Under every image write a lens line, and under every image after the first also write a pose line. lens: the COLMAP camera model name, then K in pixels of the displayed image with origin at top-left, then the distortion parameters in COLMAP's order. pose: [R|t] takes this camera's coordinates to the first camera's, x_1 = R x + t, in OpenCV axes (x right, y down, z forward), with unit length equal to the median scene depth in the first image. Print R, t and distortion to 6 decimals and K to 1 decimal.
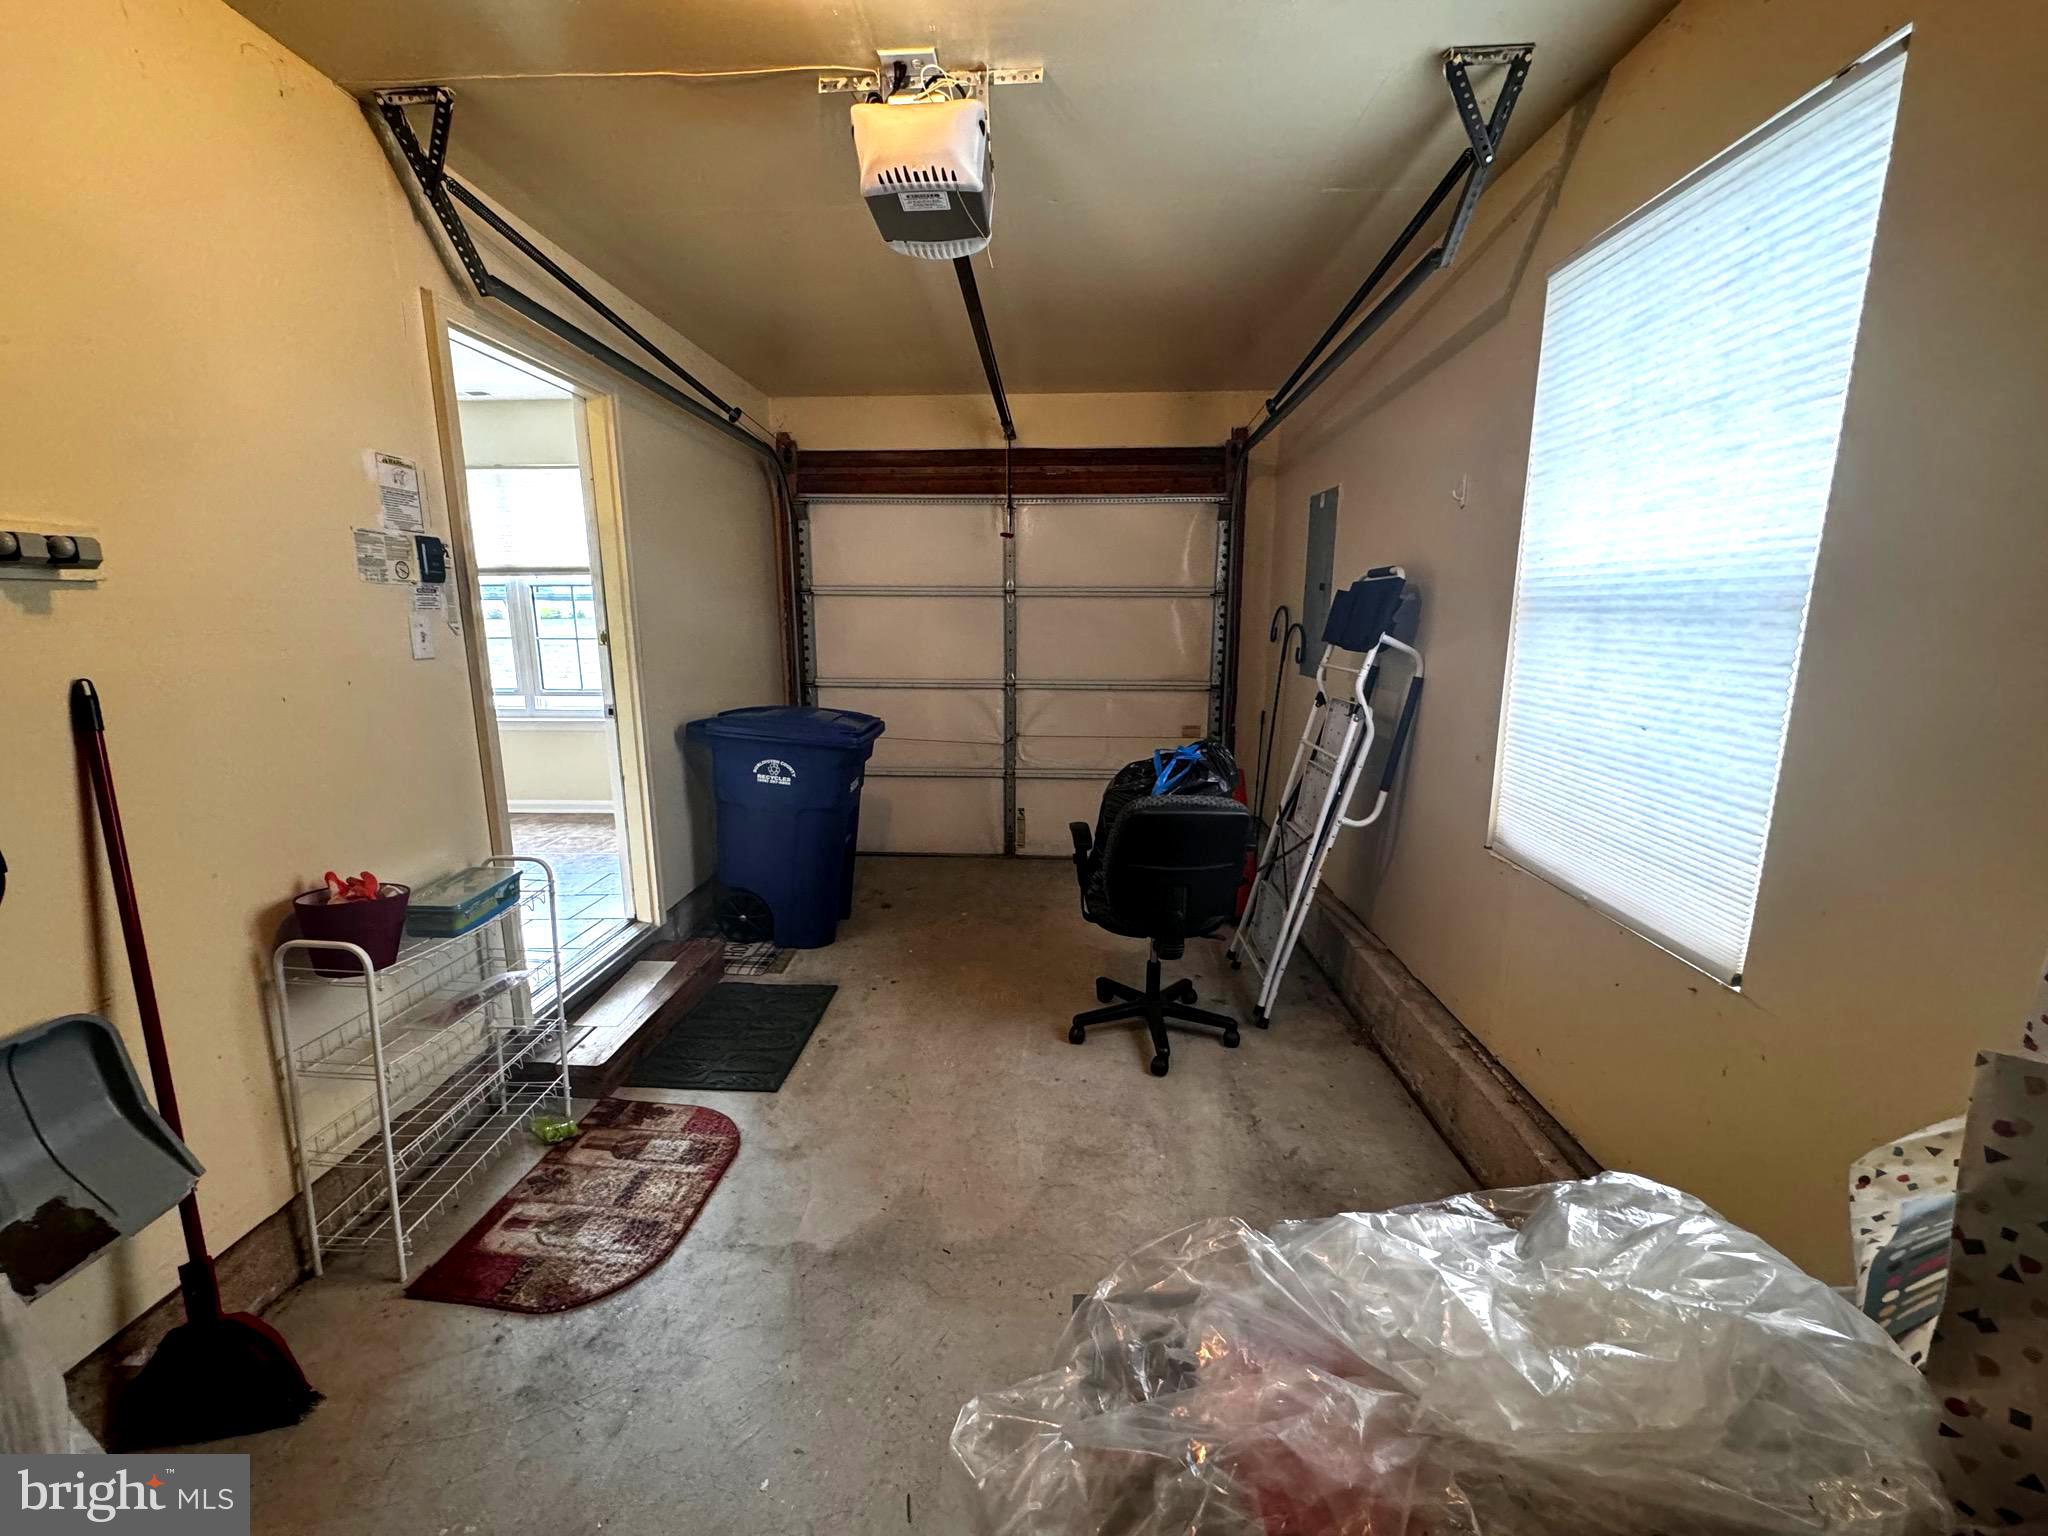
lens RADIAL K [[817.6, 0, 1022.7], [0, 817.6, 764.6], [0, 0, 1]] dist [-0.002090, 0.000621]
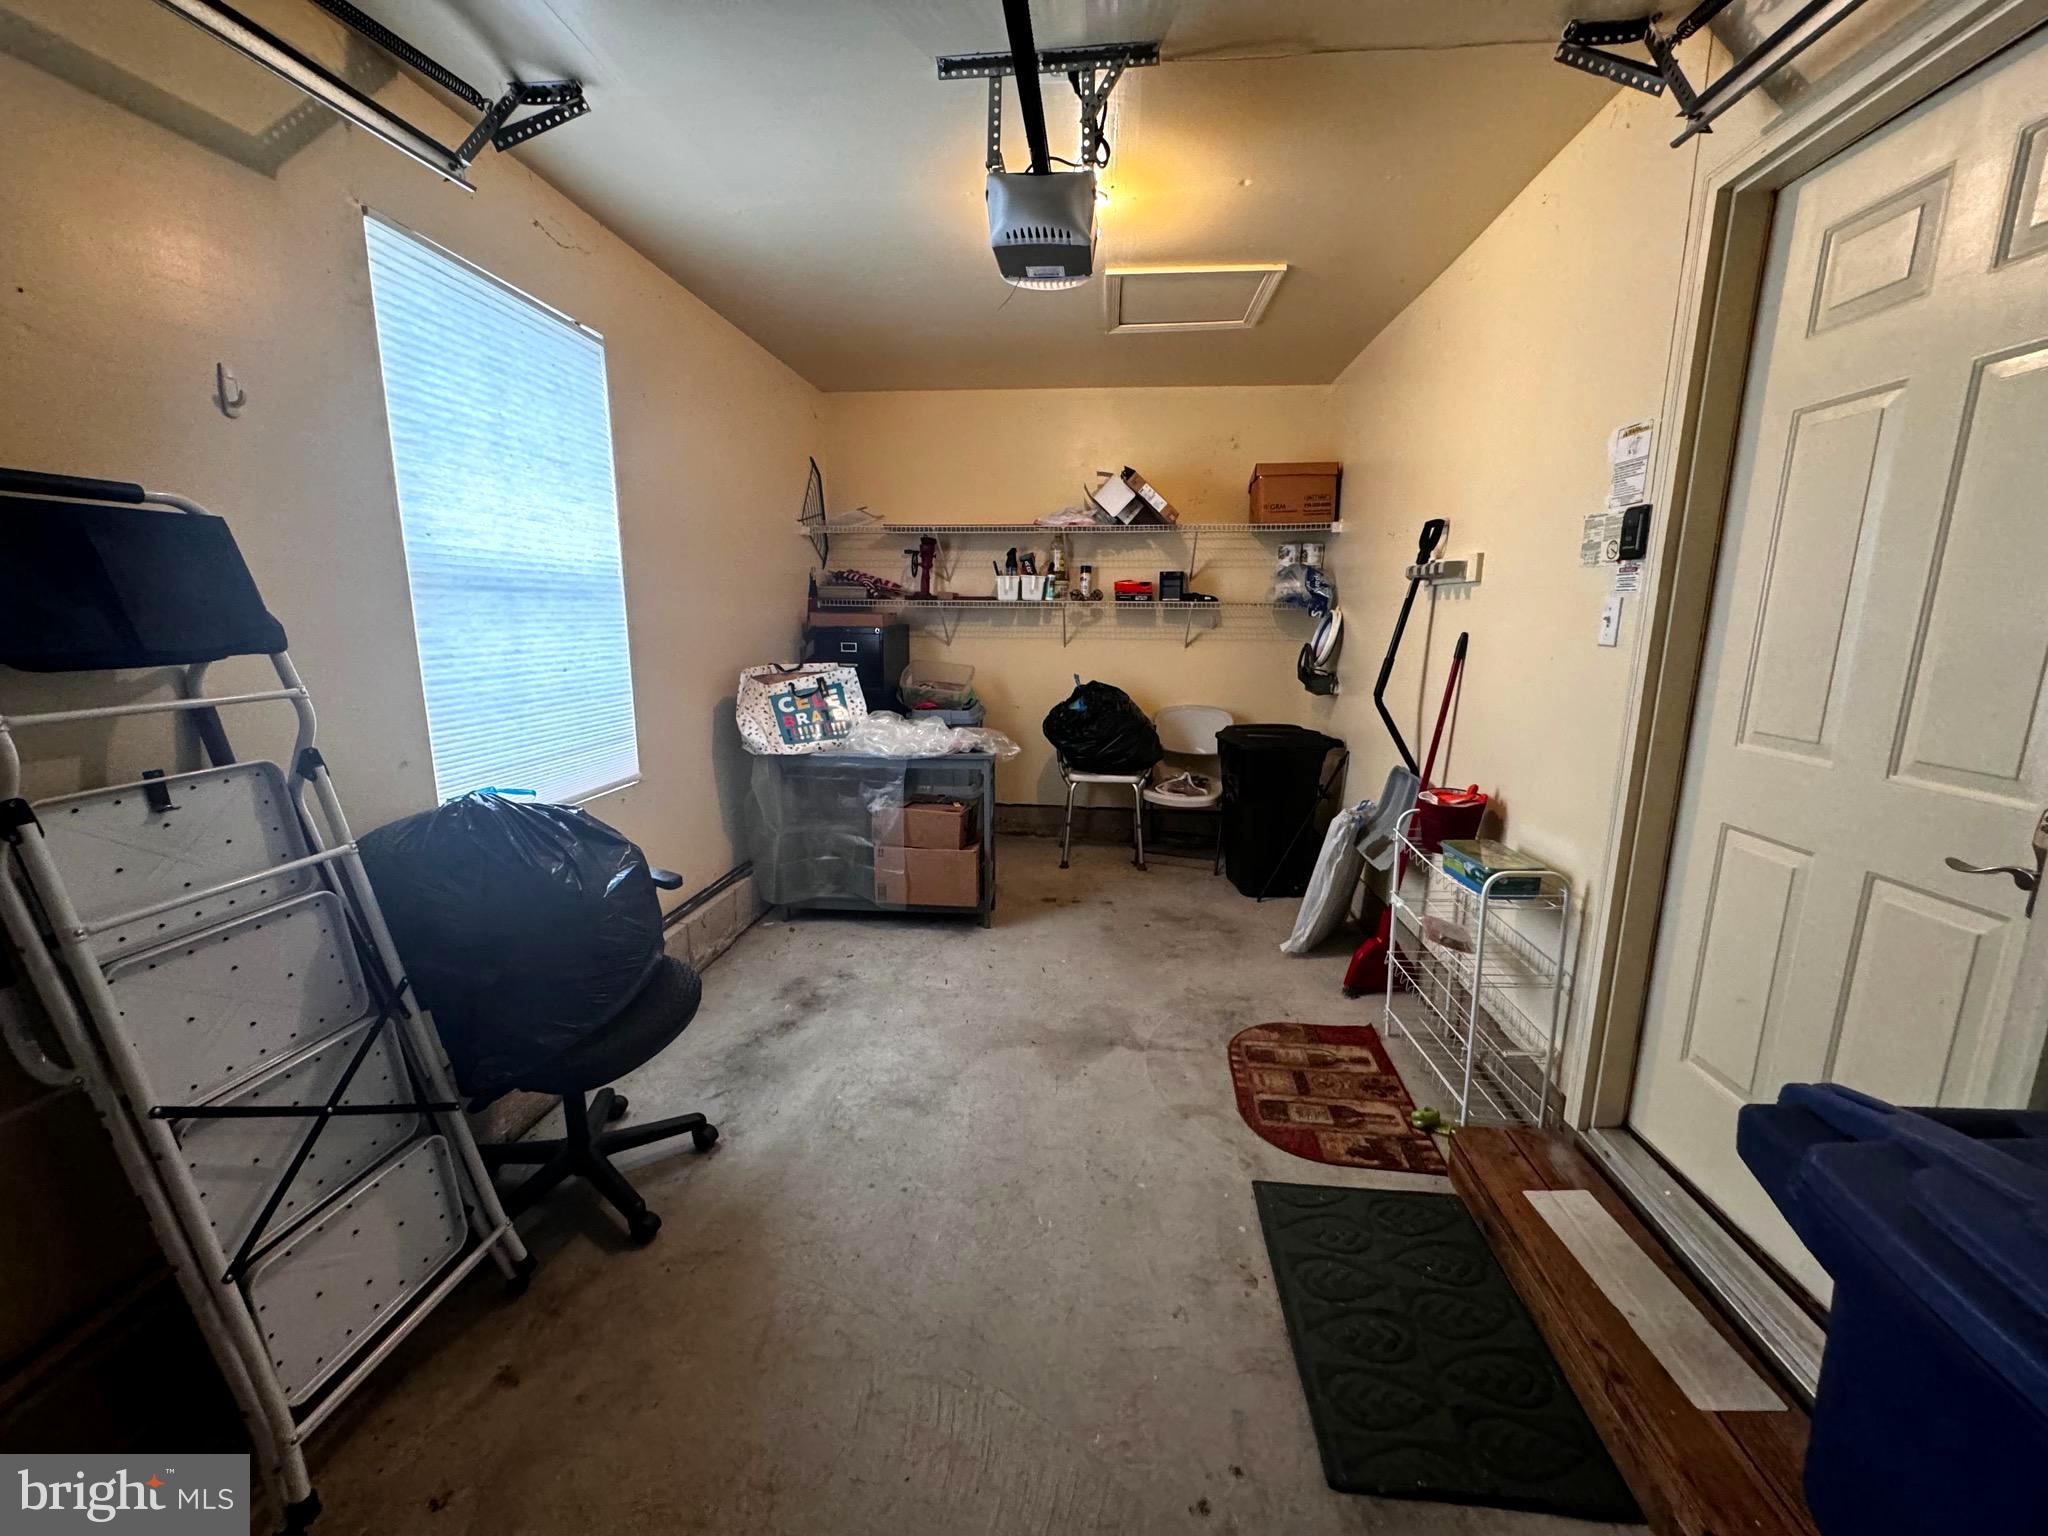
lens RADIAL K [[817.6, 0, 1022.7], [0, 817.6, 764.6], [0, 0, 1]] dist [-0.002090, 0.000621]
pose [[-0.998064, -0.016921, 0.059843, -0.146011], [0.006152, 0.930689, 0.365761, -0.369803], [-0.061884, 0.365421, -0.928783, 2.084971]]
